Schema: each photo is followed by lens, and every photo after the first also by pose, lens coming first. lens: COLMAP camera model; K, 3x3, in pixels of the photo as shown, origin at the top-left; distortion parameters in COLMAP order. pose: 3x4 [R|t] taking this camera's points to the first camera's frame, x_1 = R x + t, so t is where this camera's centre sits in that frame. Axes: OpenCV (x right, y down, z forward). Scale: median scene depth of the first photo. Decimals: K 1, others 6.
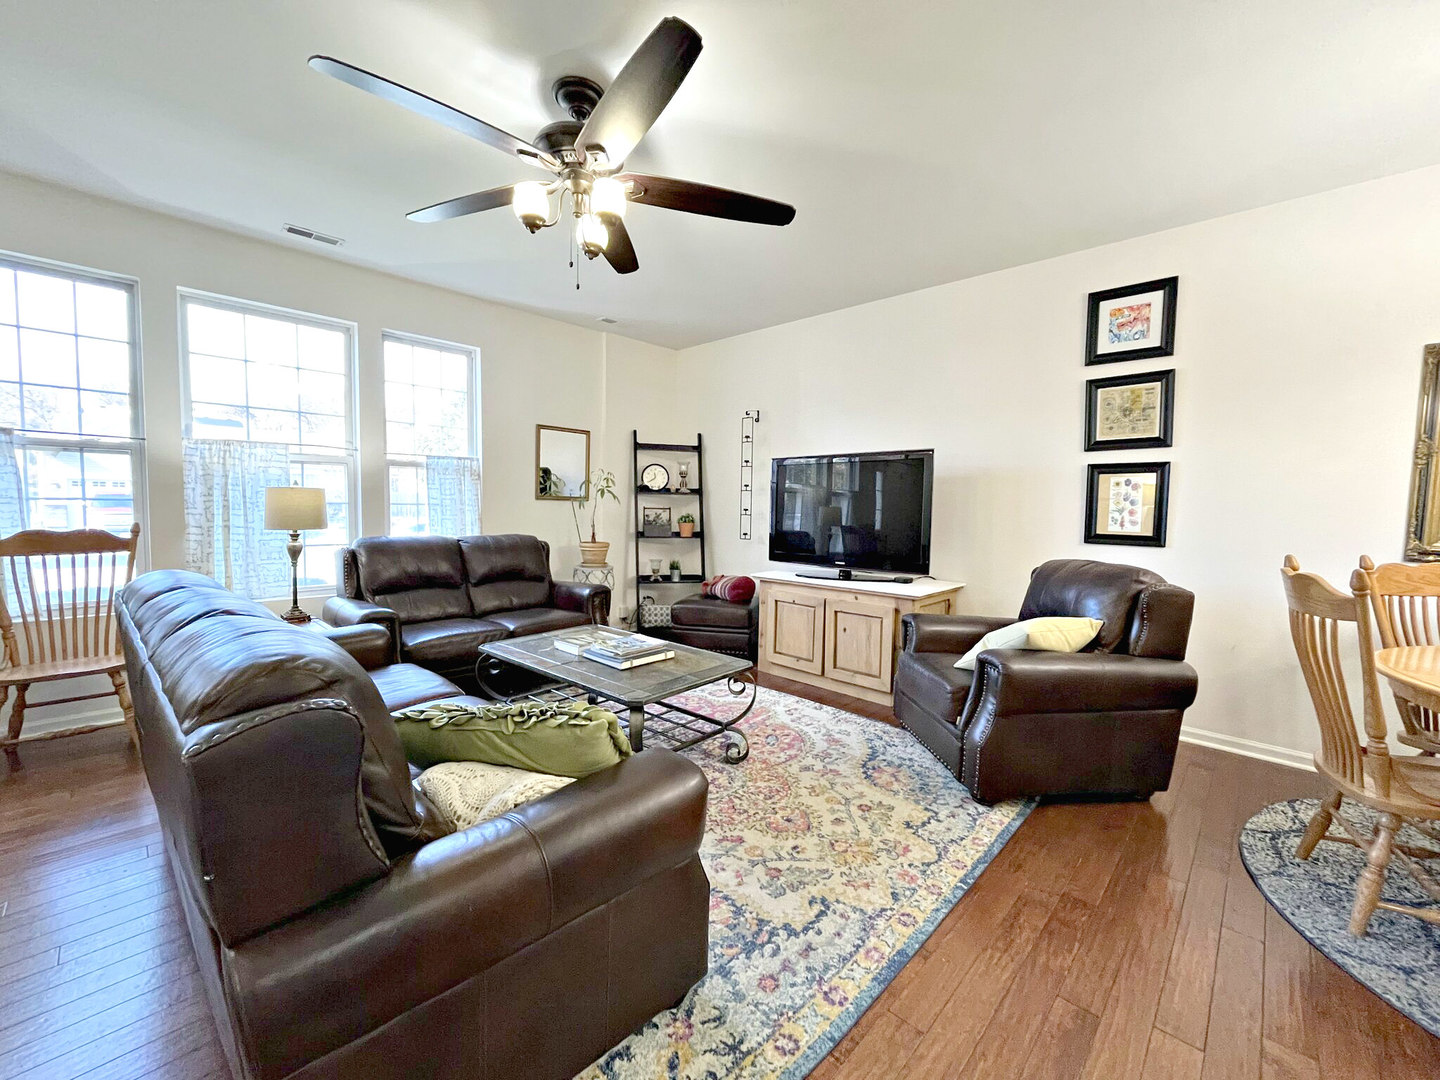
lens RADIAL K [[591.2, 0, 719.9], [0, 591.2, 539.0], [0, 0, 1]] dist [-0.001894, 0.000538]
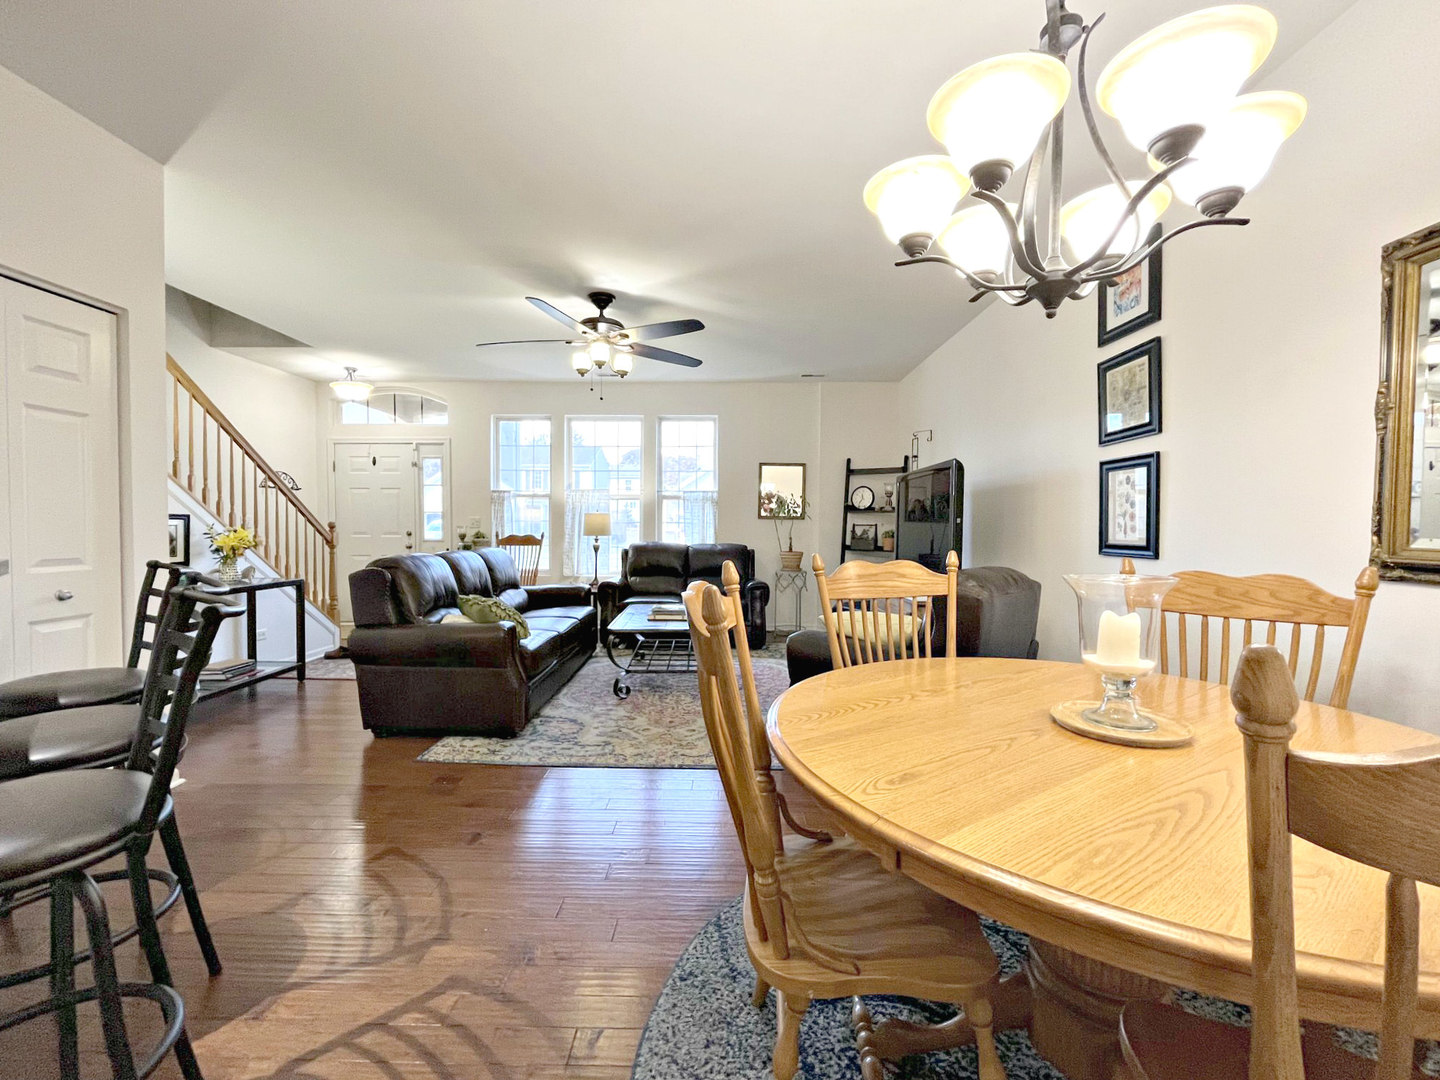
lens RADIAL K [[591.2, 0, 705.3], [0, 591.2, 543.1], [0, 0, 1]] dist [-0.001894, 0.000538]
pose [[0.673717, 0.010948, -0.738908, 0.871834], [-0.038504, 0.999052, -0.020304, 0.029936], [0.737985, 0.042130, 0.673500, 0.014296]]
